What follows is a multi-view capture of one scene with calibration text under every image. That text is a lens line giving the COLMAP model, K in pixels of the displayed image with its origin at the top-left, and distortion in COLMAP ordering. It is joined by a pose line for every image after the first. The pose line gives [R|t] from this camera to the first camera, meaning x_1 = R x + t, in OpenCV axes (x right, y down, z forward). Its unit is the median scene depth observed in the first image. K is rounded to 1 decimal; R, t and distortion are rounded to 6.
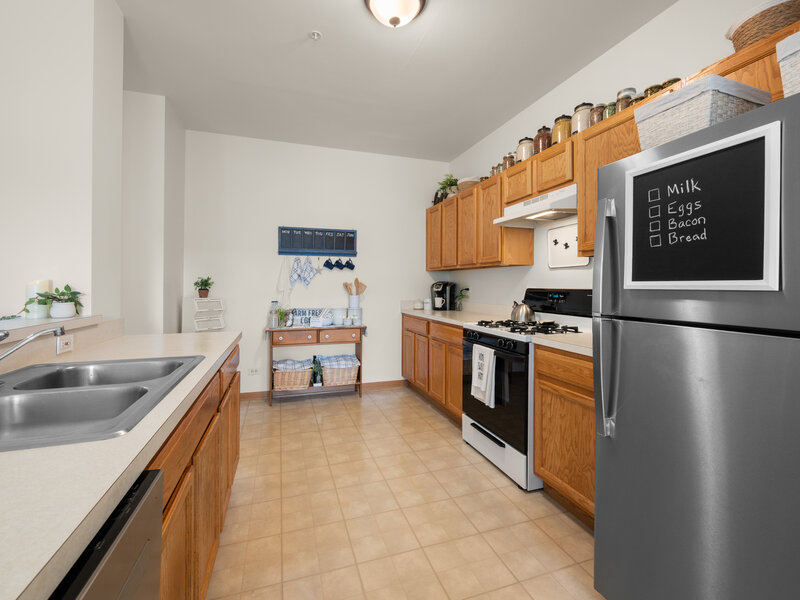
lens RADIAL K [[357.3, 0, 404.6], [0, 357.3, 280.9], [0, 0, 1]] dist [0.000241, -0.000259]
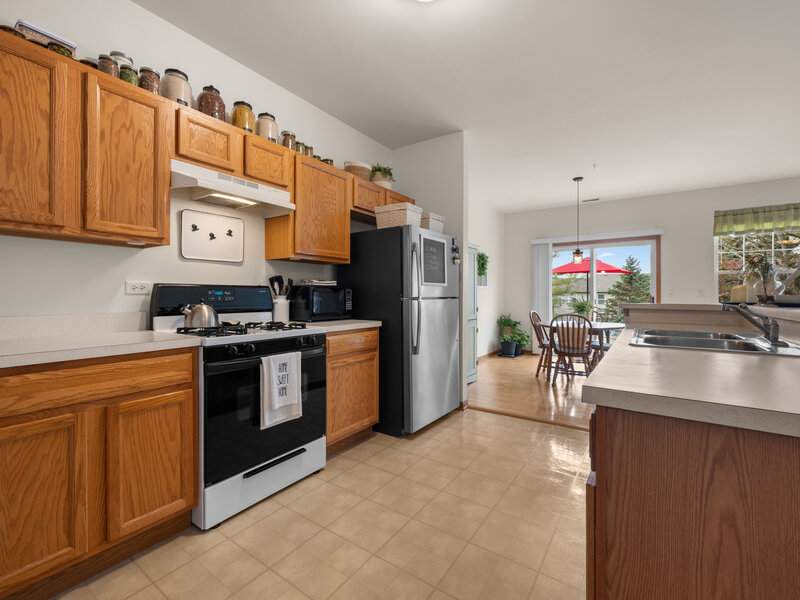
lens RADIAL K [[357.3, 0, 399.4], [0, 357.3, 299.1], [0, 0, 1]] dist [0.000241, -0.000259]
pose [[-0.589605, -0.009818, 0.807632, -0.381674], [-0.011589, 0.999926, 0.003696, 0.034461], [-0.807609, -0.007181, -0.589675, 0.820555]]
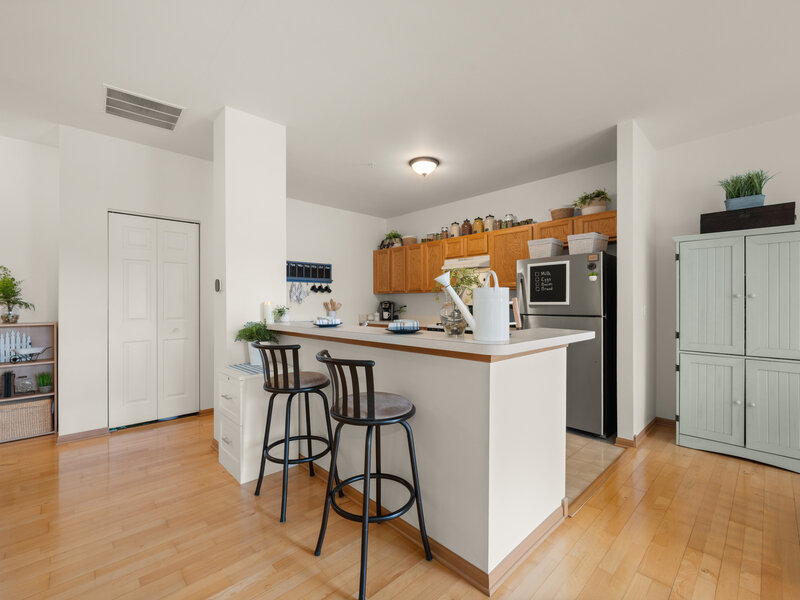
lens RADIAL K [[357.3, 0, 397.7], [0, 357.3, 298.5], [0, 0, 1]] dist [0.000241, -0.000259]
pose [[0.908990, 0.003129, 0.416807, -0.519053], [-0.002348, 0.999994, -0.002386, -0.006226], [-0.416812, 0.001190, 0.908992, -0.401630]]
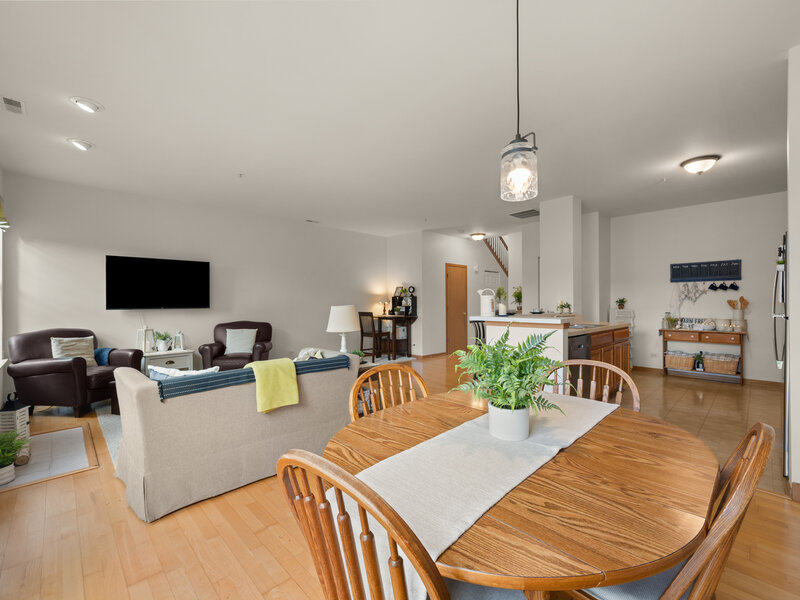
lens RADIAL K [[357.3, 0, 398.3], [0, 357.3, 301.6], [0, 0, 1]] dist [0.000241, -0.000259]
pose [[0.413163, -0.007071, -0.910629, 0.571556], [0.013565, 0.999907, -0.001609, -0.004455], [0.910556, -0.011688, 0.413221, -0.719128]]
